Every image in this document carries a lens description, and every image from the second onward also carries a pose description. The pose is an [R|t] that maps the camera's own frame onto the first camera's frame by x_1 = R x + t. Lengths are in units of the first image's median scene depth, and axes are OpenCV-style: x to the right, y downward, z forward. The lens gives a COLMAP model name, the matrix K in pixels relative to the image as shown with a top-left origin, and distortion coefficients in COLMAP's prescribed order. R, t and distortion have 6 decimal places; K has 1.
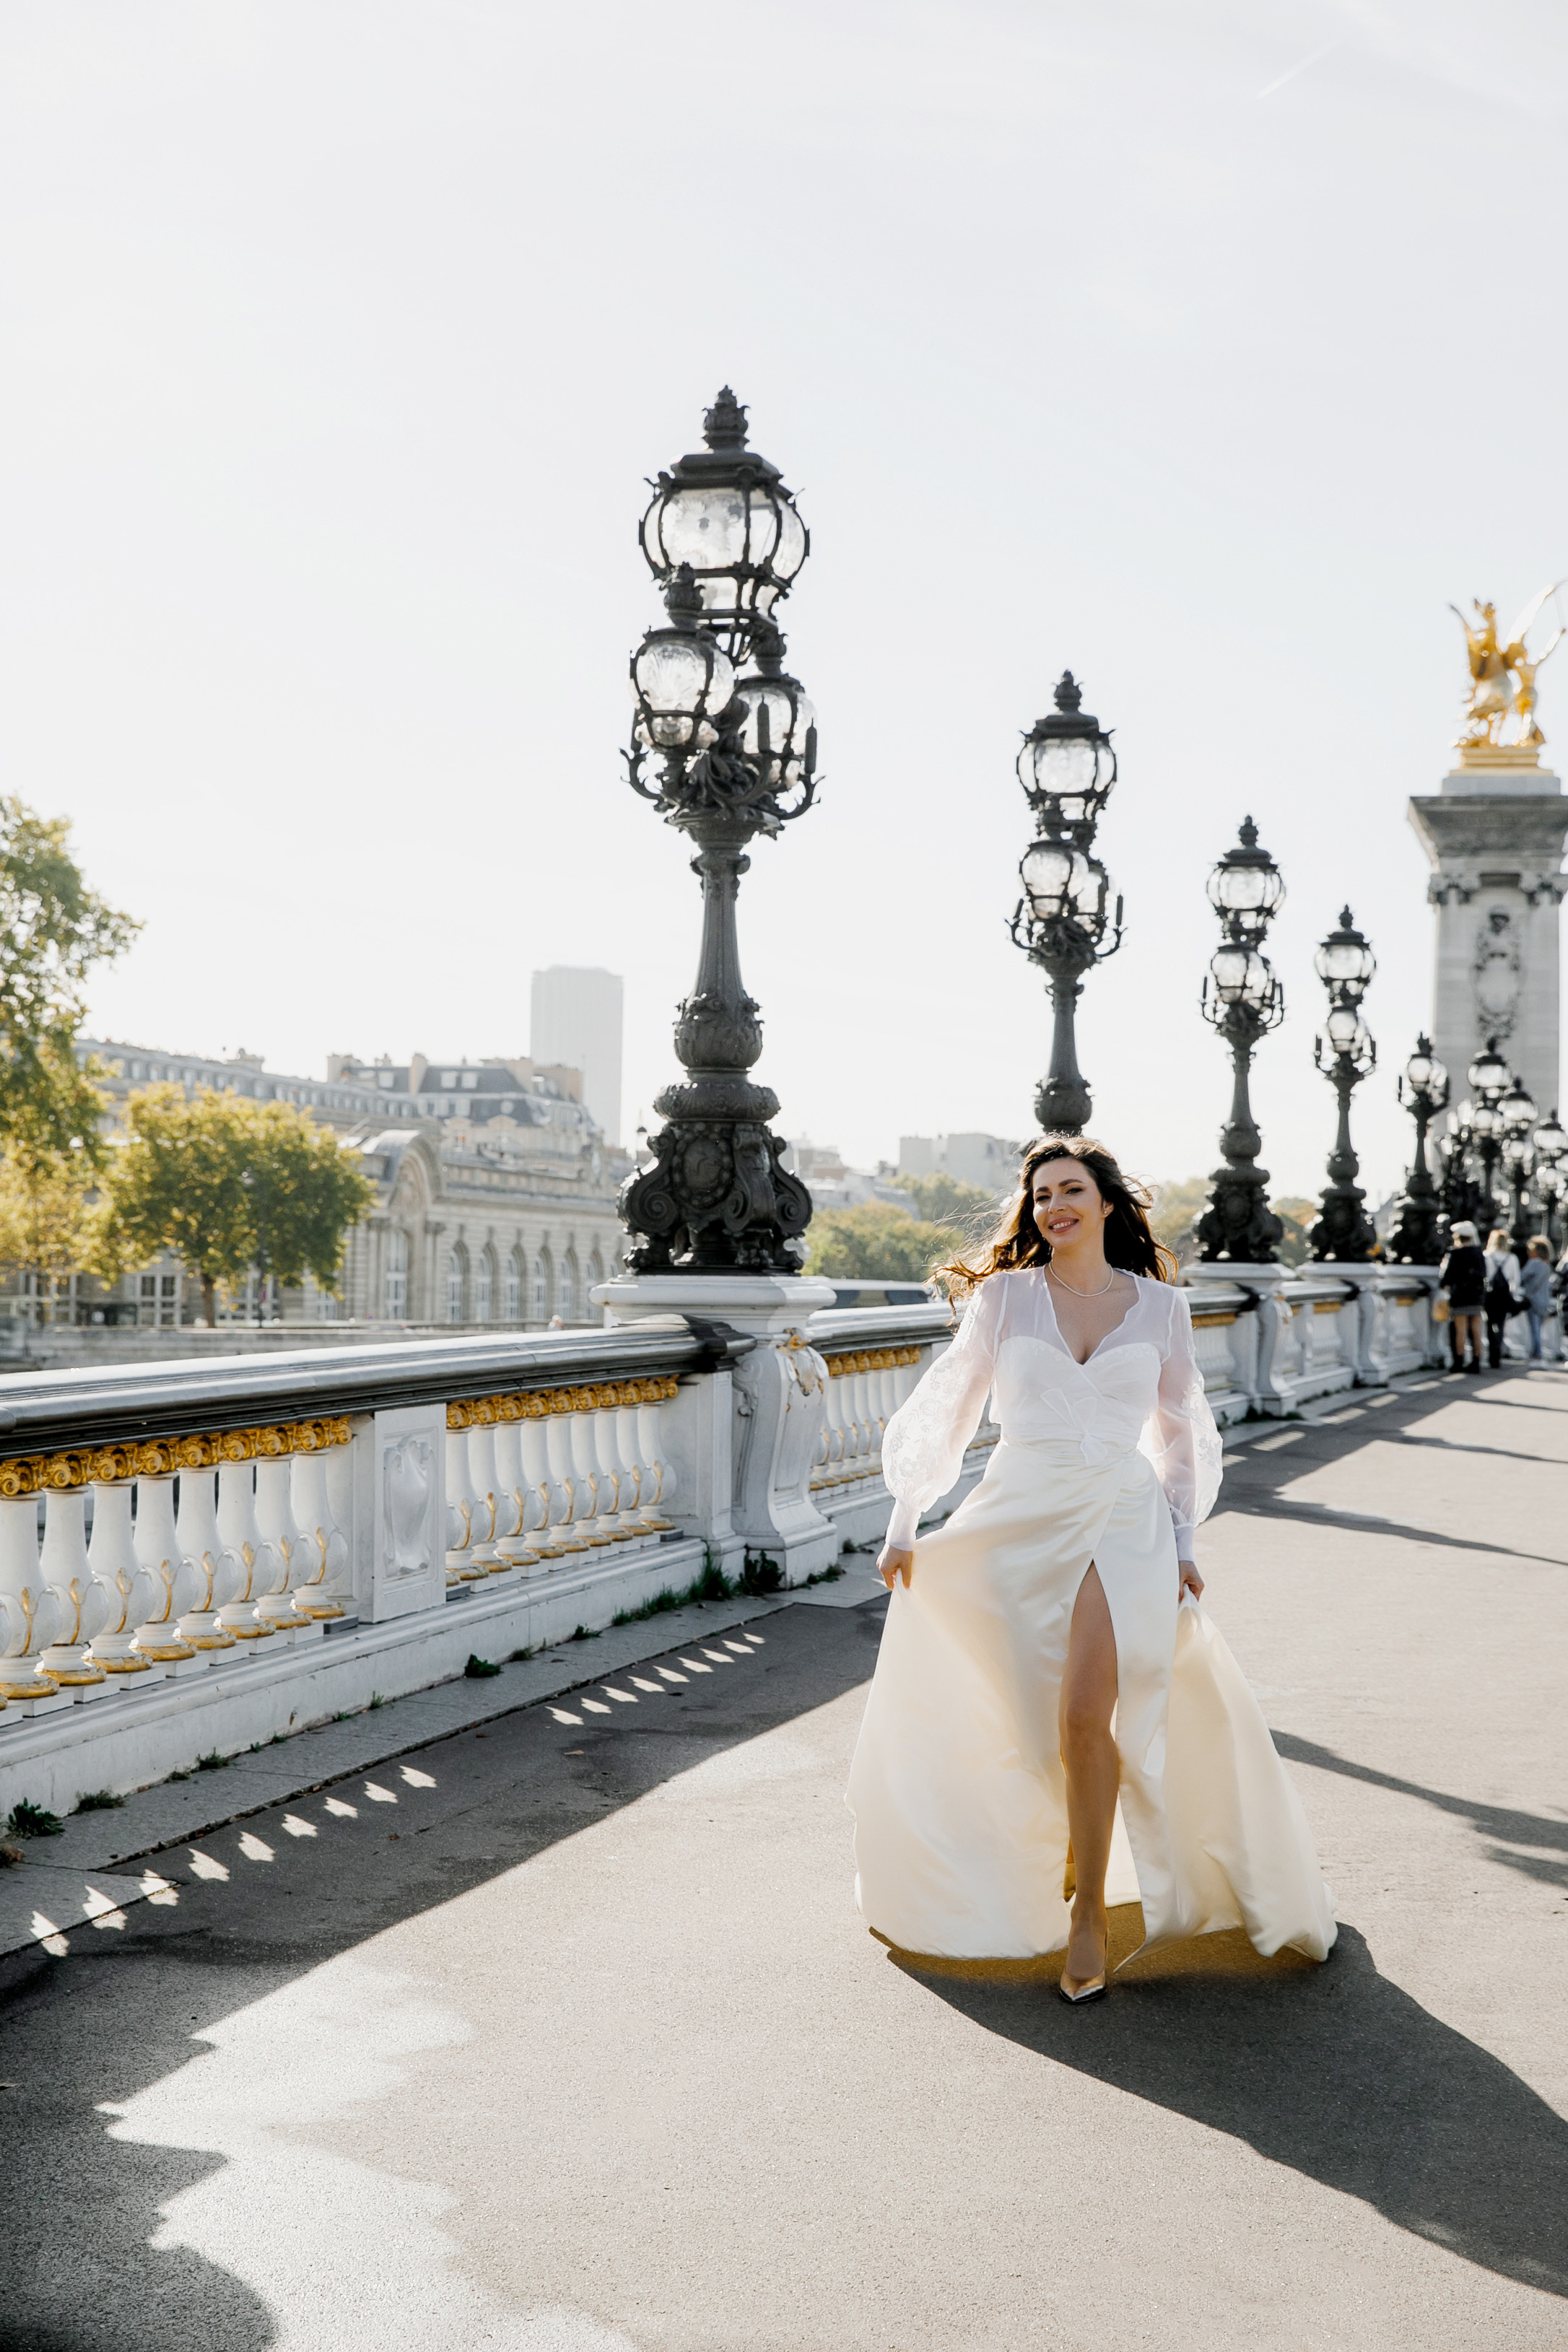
lens RADIAL K [[3744.3, 0, 775.0], [0, 3744.3, 1190.8], [0, 0, 1]] dist [0.147192, 0.000000]
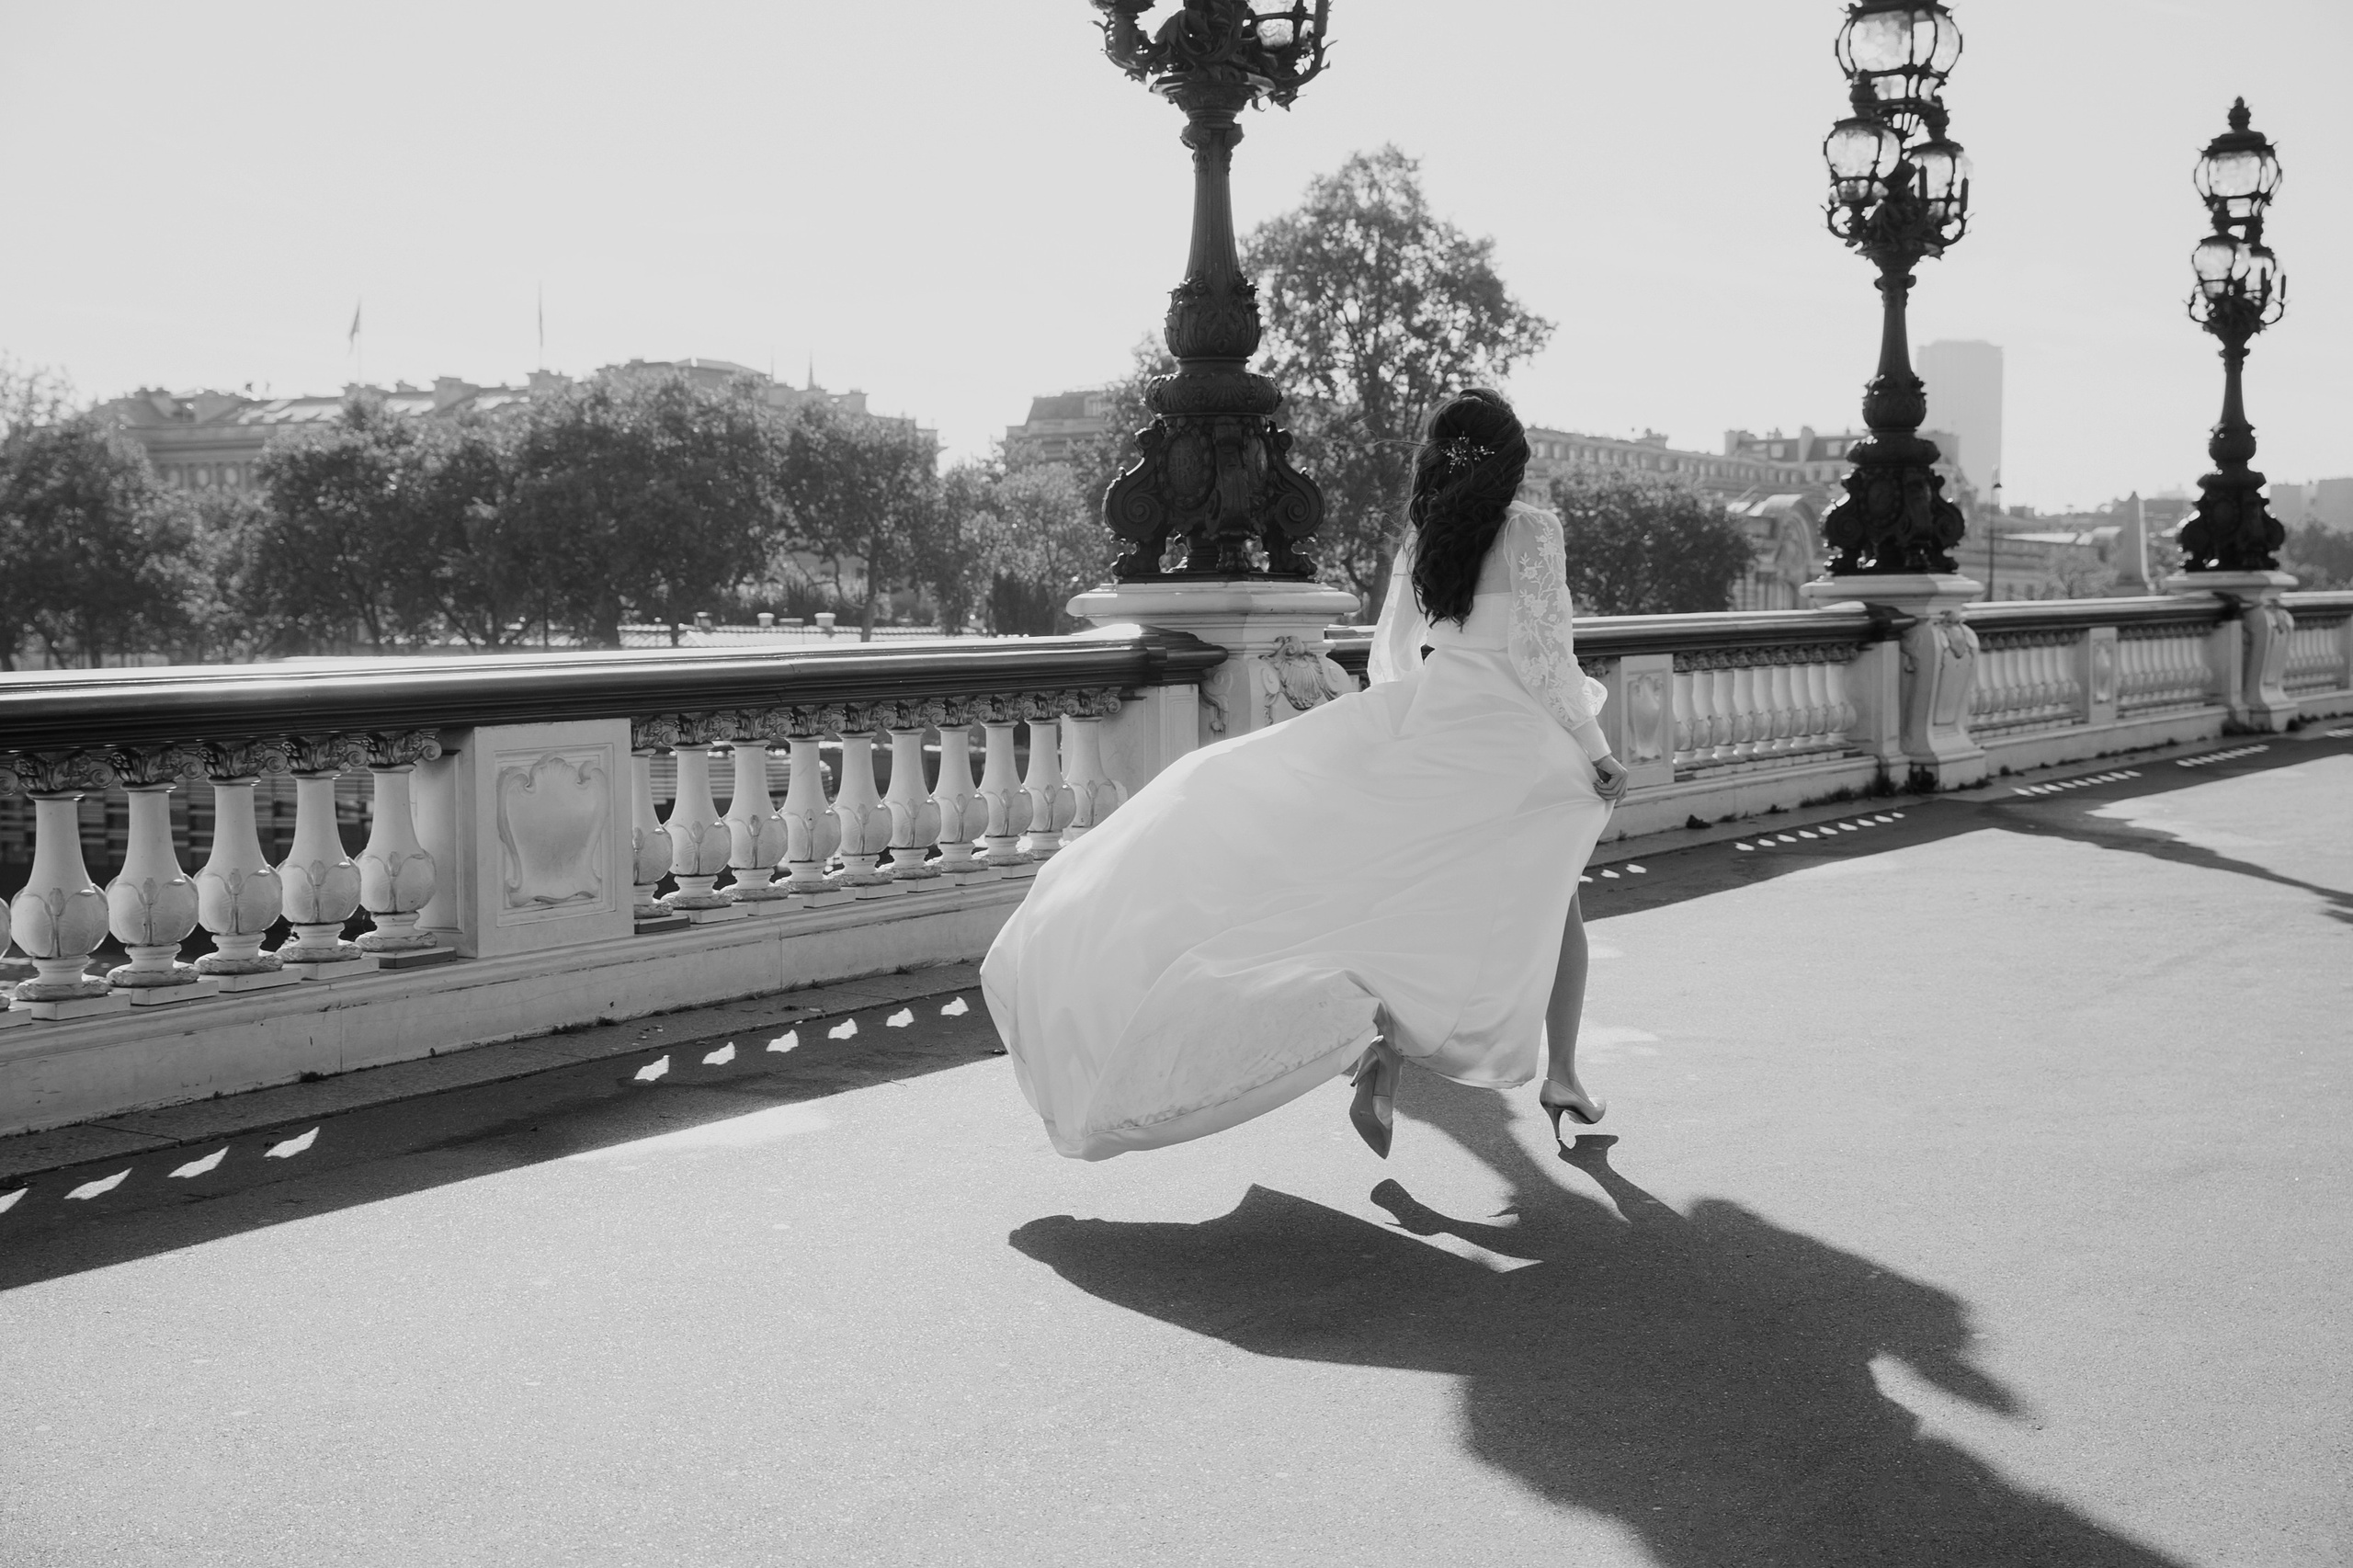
lens RADIAL K [[3394.1, 0, 1170.8], [0, 3394.1, 757.5], [0, 0, 1]] dist [0.163357, 0.000000]
pose [[0.959085, -0.009981, -0.282944, 0.084648], [0.026428, 0.998171, 0.054372, 0.013316], [0.281884, -0.059625, 0.957594, -0.308872]]
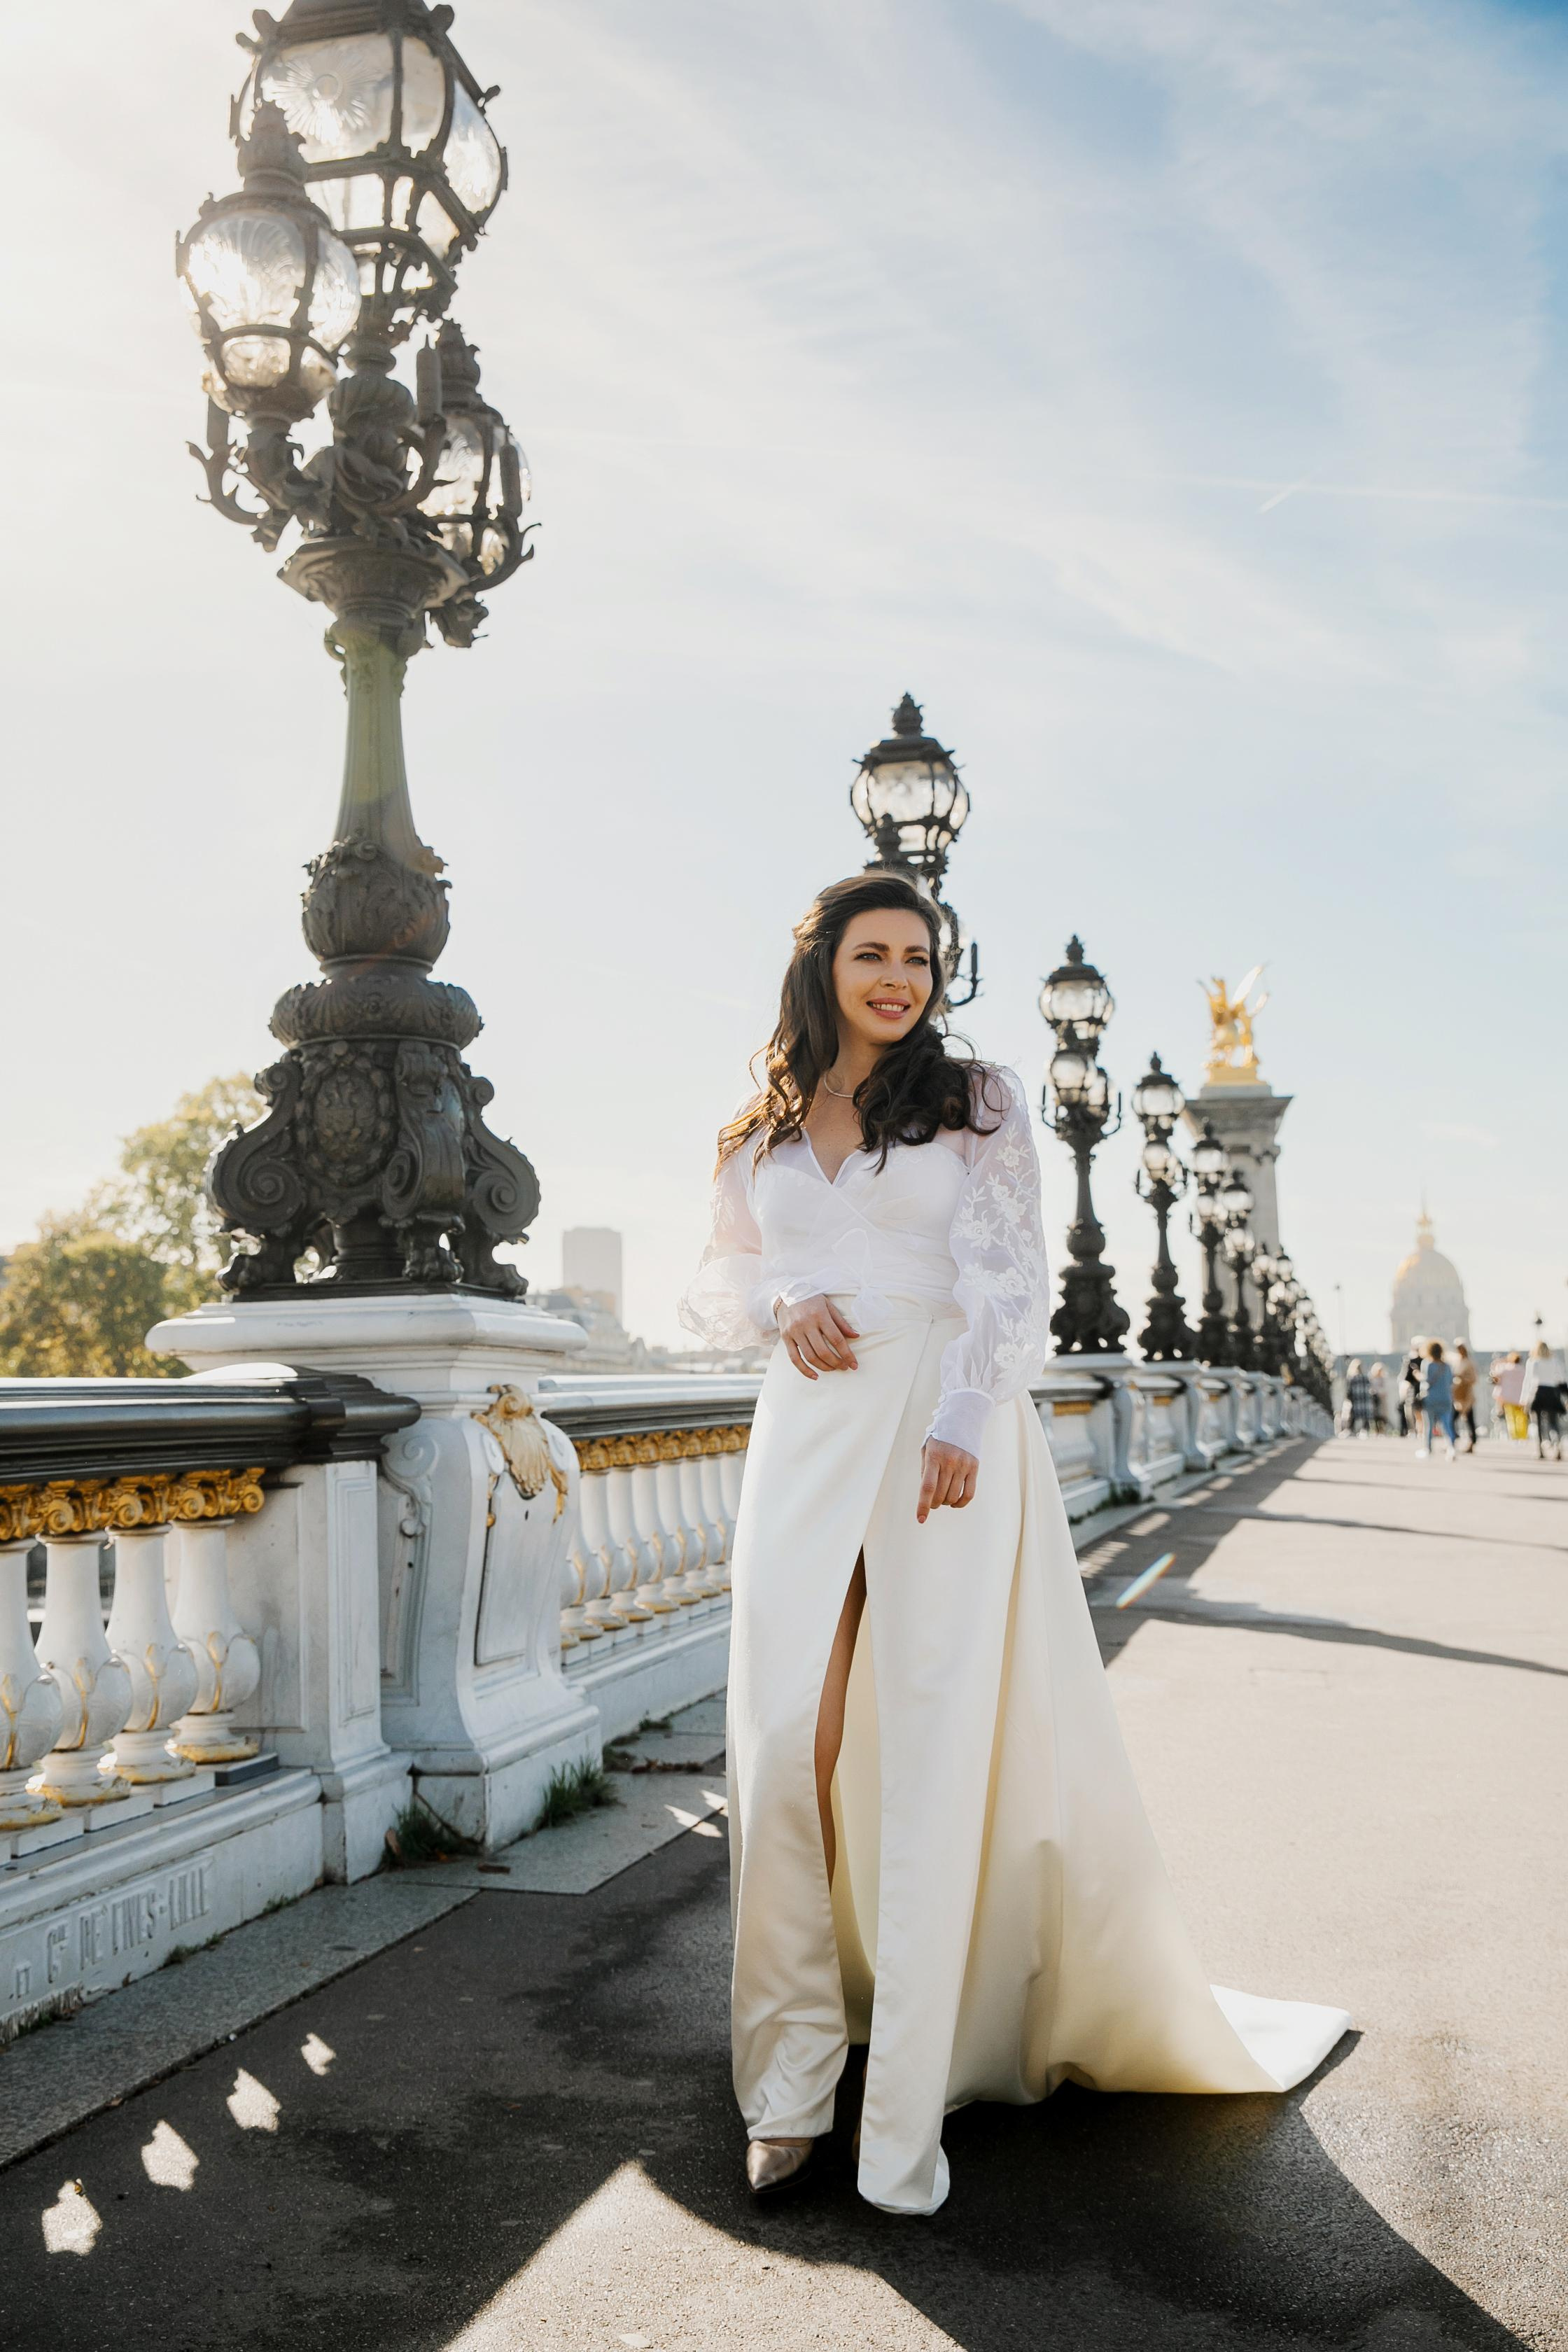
lens RADIAL K [[2356.1, 0, 771.3], [0, 2356.1, 1179.2], [0, 0, 1]] dist [0.038689, 0.000000]
pose [[0.999007, -0.037758, 0.023643, 0.037284], [0.039547, 0.995976, -0.080425, 0.034670], [-0.020512, 0.081281, 0.996480, 0.600101]]
